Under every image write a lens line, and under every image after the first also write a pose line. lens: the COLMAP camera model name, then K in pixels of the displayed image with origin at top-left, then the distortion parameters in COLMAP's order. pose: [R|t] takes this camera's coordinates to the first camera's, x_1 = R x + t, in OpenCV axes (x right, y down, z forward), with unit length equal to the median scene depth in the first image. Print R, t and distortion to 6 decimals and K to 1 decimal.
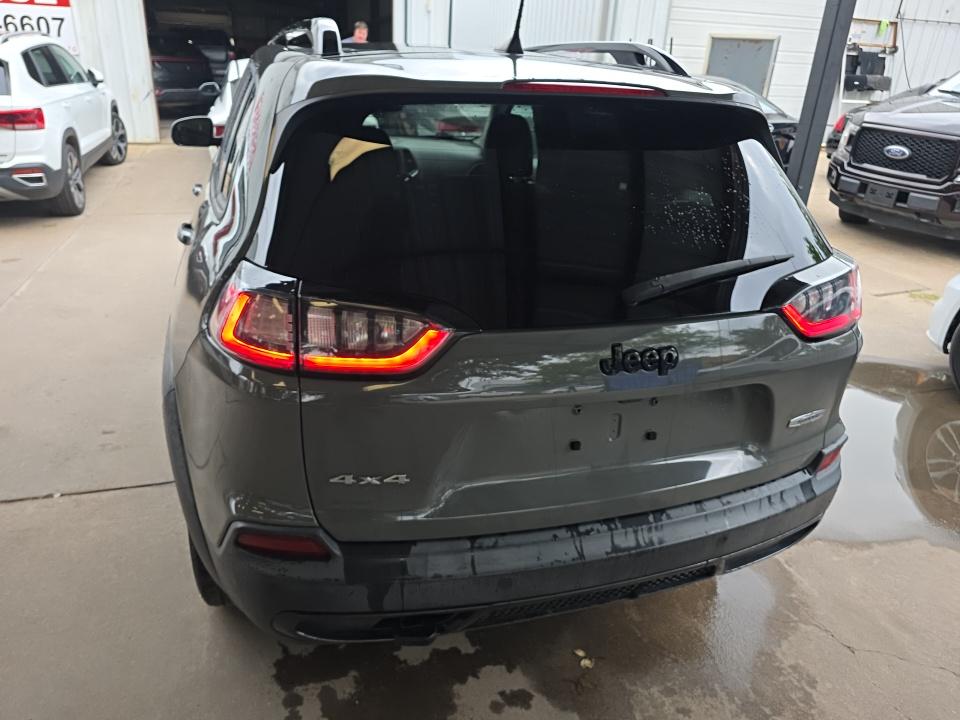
lens RADIAL K [[647.3, 0, 476.3], [0, 647.3, 347.7], [0, 0, 1]] dist [-0.004521, -0.001370]
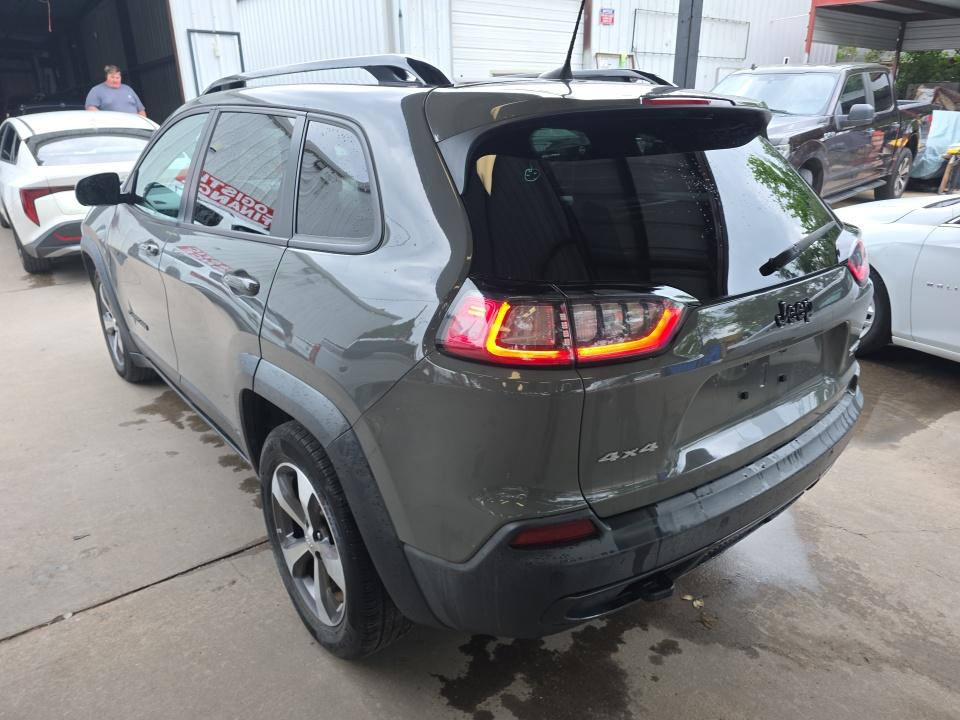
lens RADIAL K [[644.8, 0, 480.0], [0, 644.8, 360.0], [0, 0, 1]] dist [0.005324, -0.002705]
pose [[0.935488, -0.171058, 0.309196, -0.491583], [0.182619, 0.983146, -0.008611, 0.006534], [-0.302512, 0.064521, 0.950959, 0.008764]]
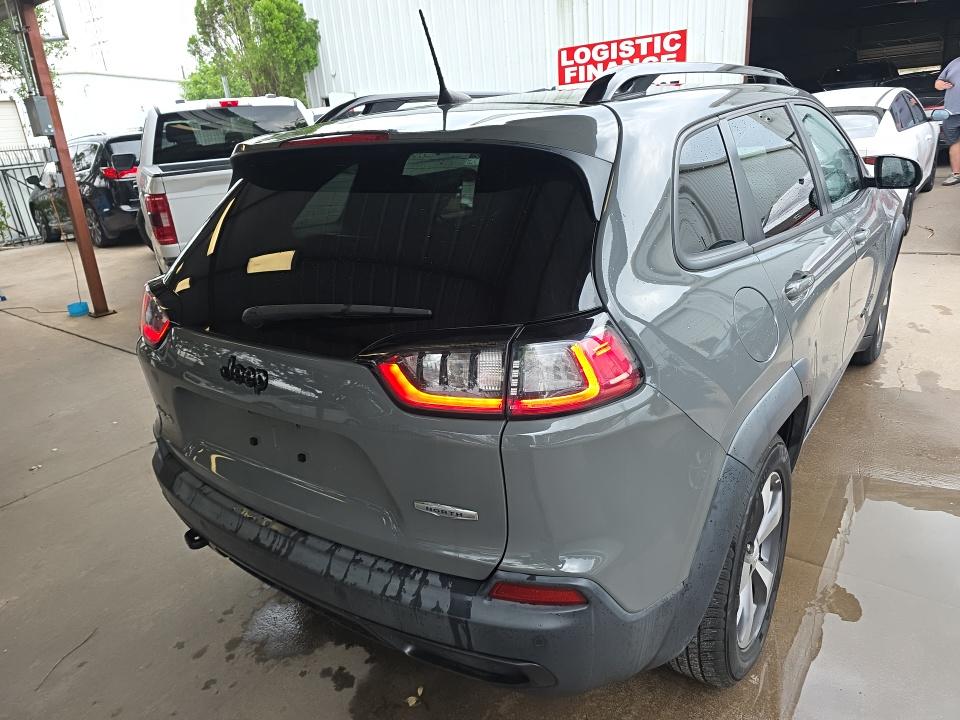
lens RADIAL K [[644.8, 0, 480.0], [0, 644.8, 360.0], [0, 0, 1]] dist [0.005324, -0.002705]
pose [[0.606039, 0.208610, -0.767593, 0.939630], [-0.237573, 0.968422, 0.075619, -0.130832], [0.759129, 0.136531, 0.636461, 0.391065]]
